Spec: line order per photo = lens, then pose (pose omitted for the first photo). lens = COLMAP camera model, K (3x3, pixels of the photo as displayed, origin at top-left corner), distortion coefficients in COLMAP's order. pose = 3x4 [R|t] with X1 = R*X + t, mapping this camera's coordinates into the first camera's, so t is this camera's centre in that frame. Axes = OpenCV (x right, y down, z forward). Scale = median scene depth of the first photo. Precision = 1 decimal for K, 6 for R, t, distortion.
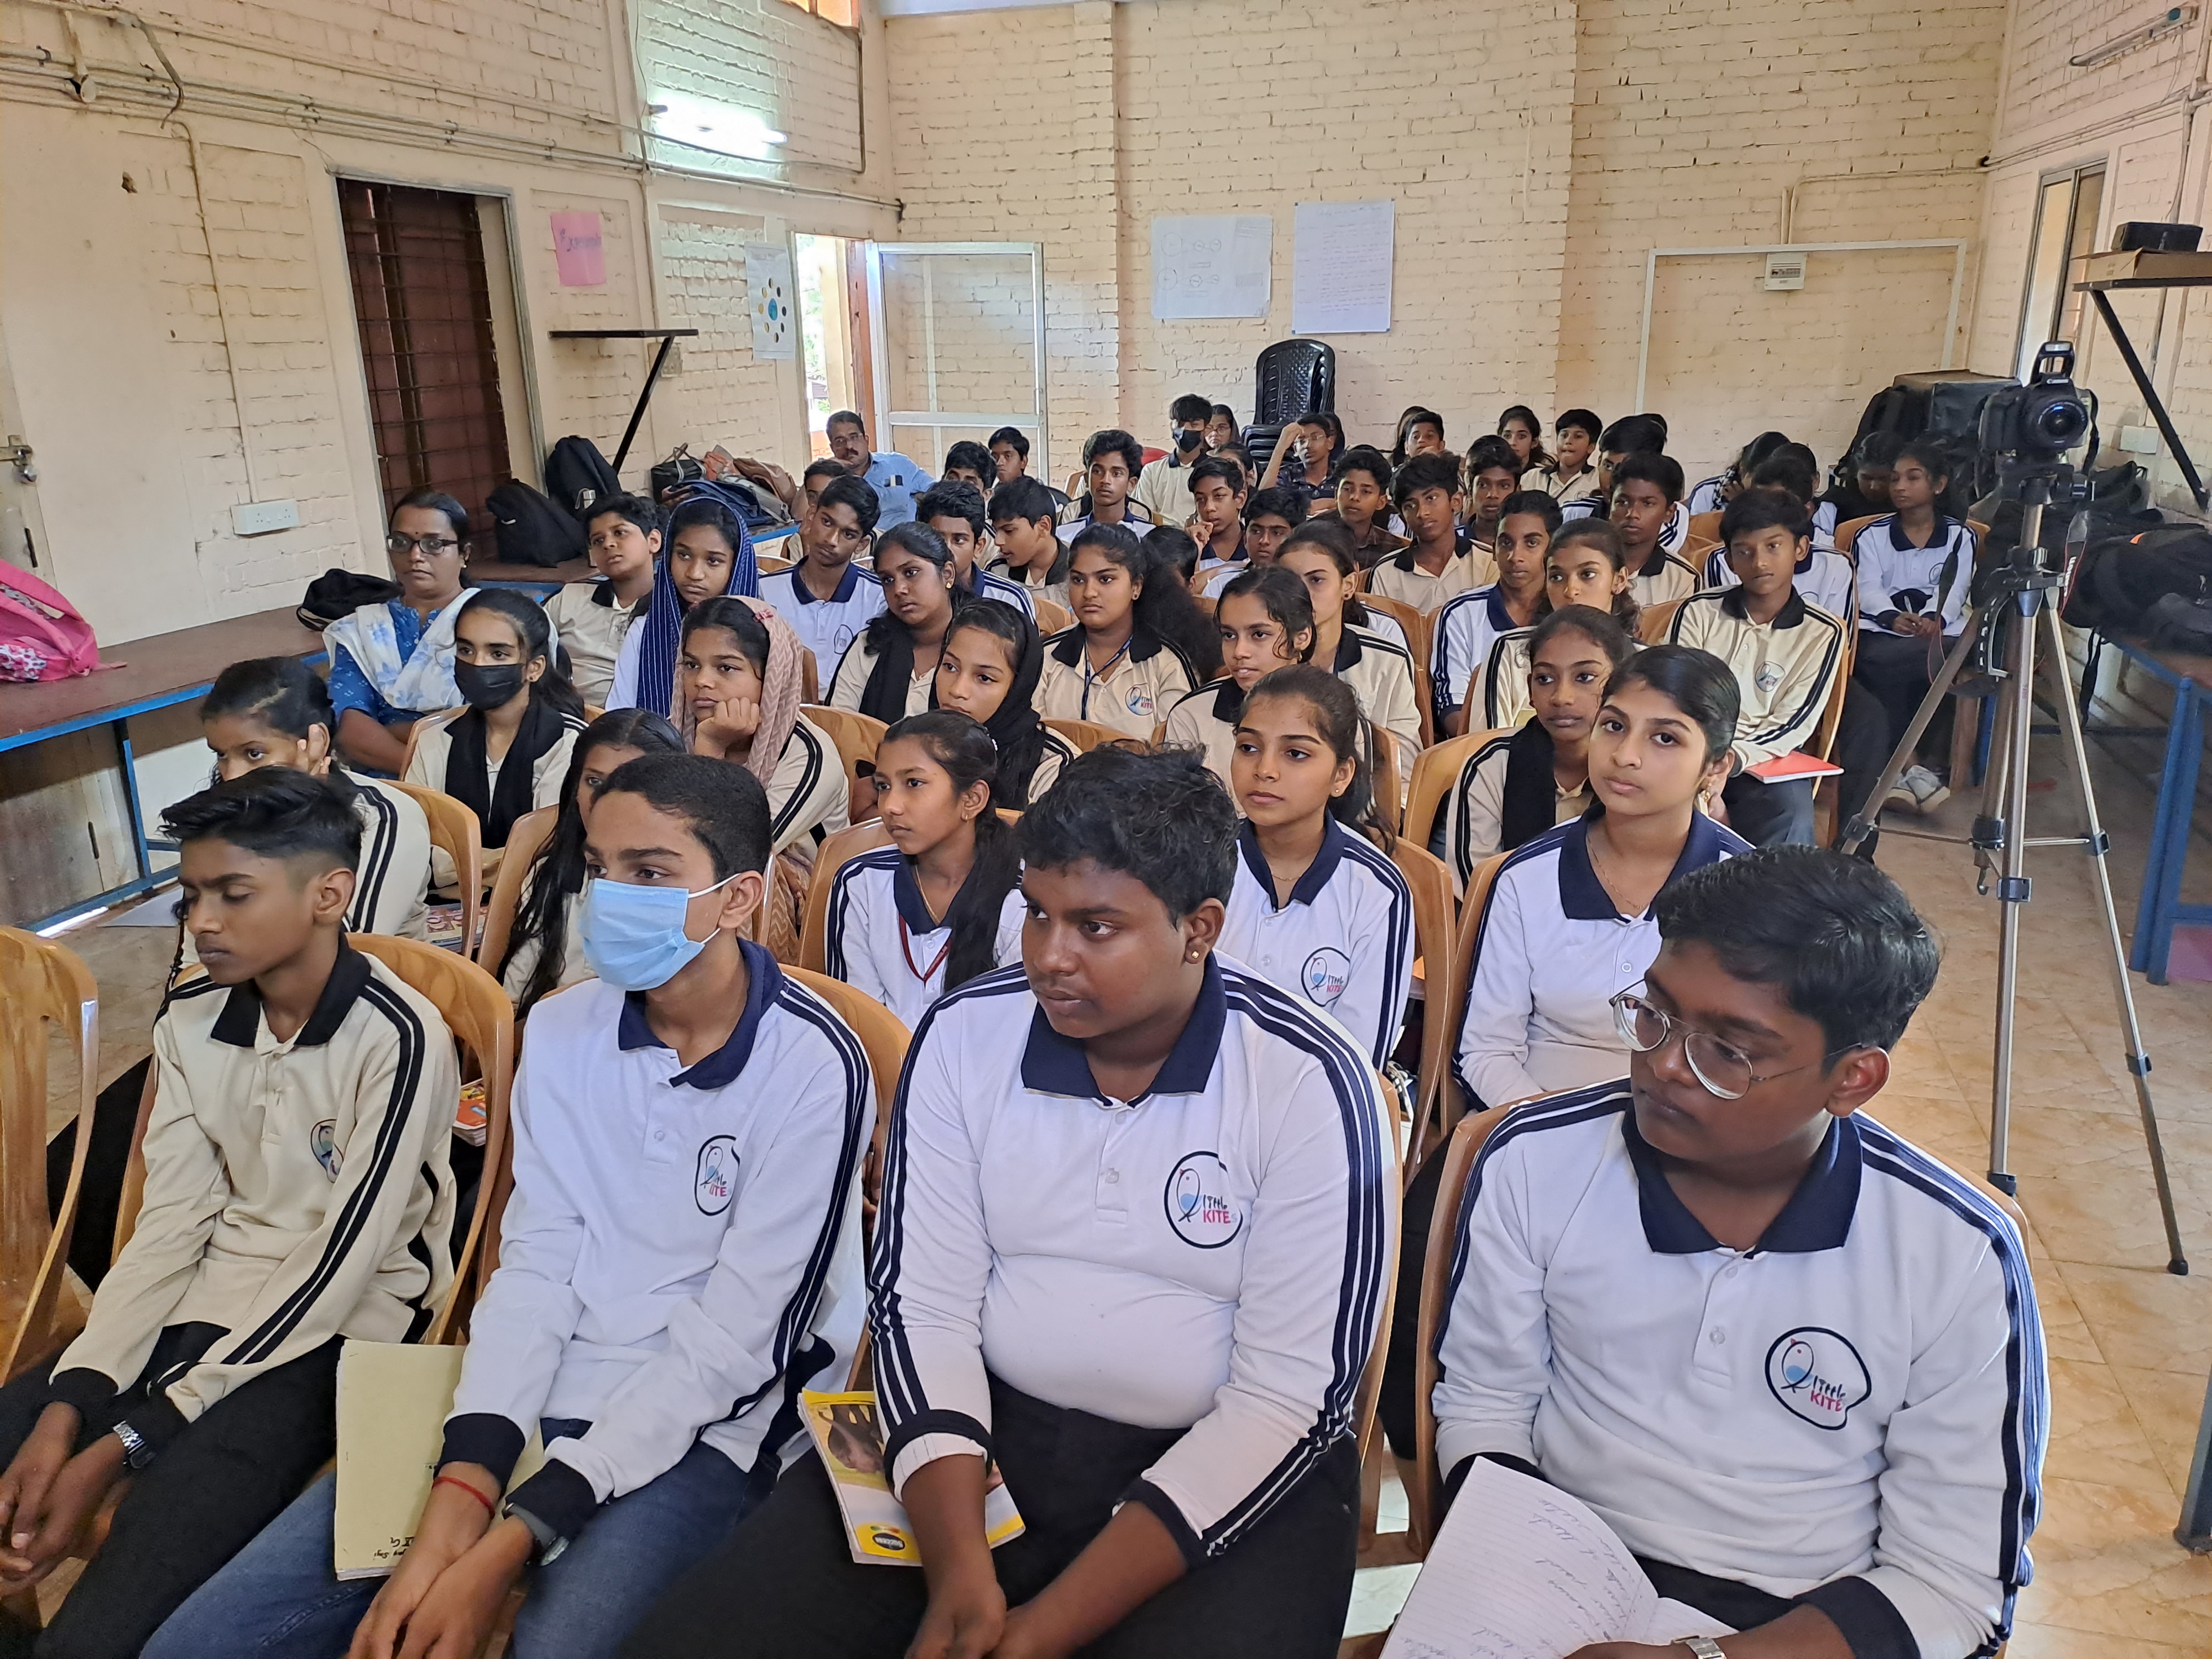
lens RADIAL K [[1713.0, 0, 1106.0], [0, 1713.0, 829.5], [0, 0, 1]] dist [0.088838, -0.076936]
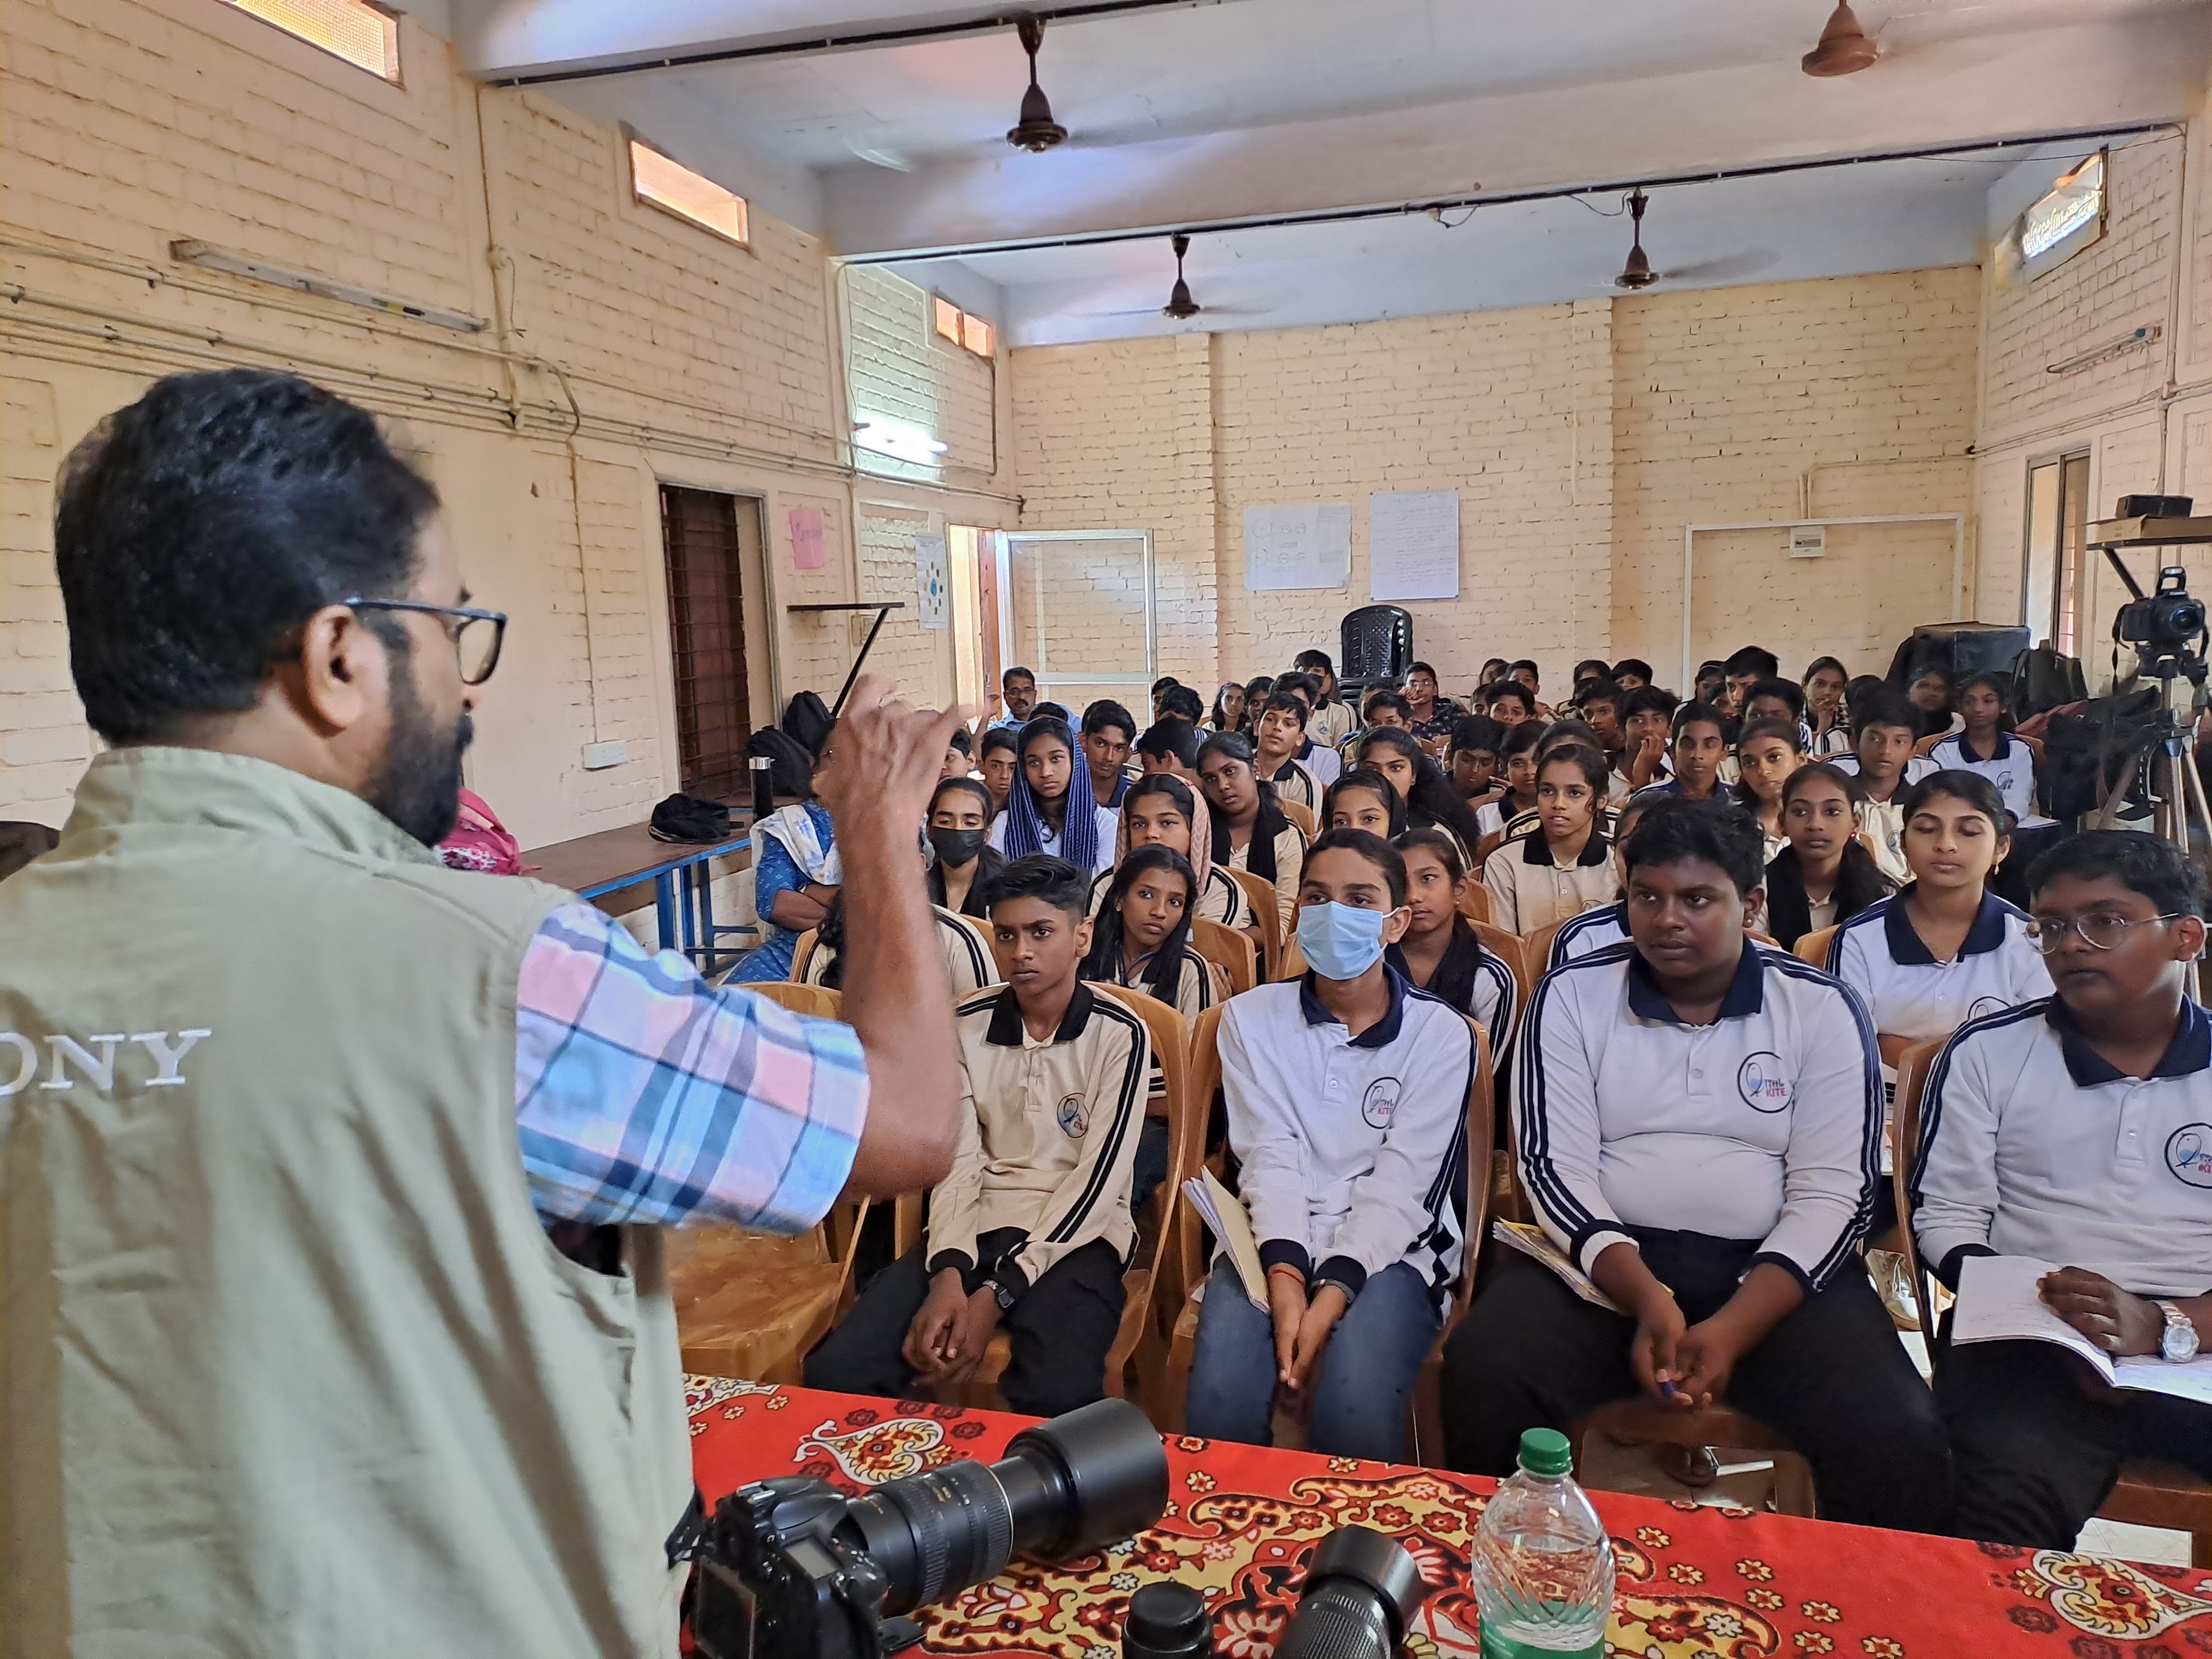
lens RADIAL K [[1691.4, 0, 1106.0], [0, 1691.4, 829.5], [0, 0, 1]] dist [0.184542, -0.233313]
pose [[0.999738, -0.016029, 0.016316, -0.107276], [0.018351, 0.987914, -0.153911, 0.041075], [-0.013652, 0.154170, 0.987950, -0.113369]]
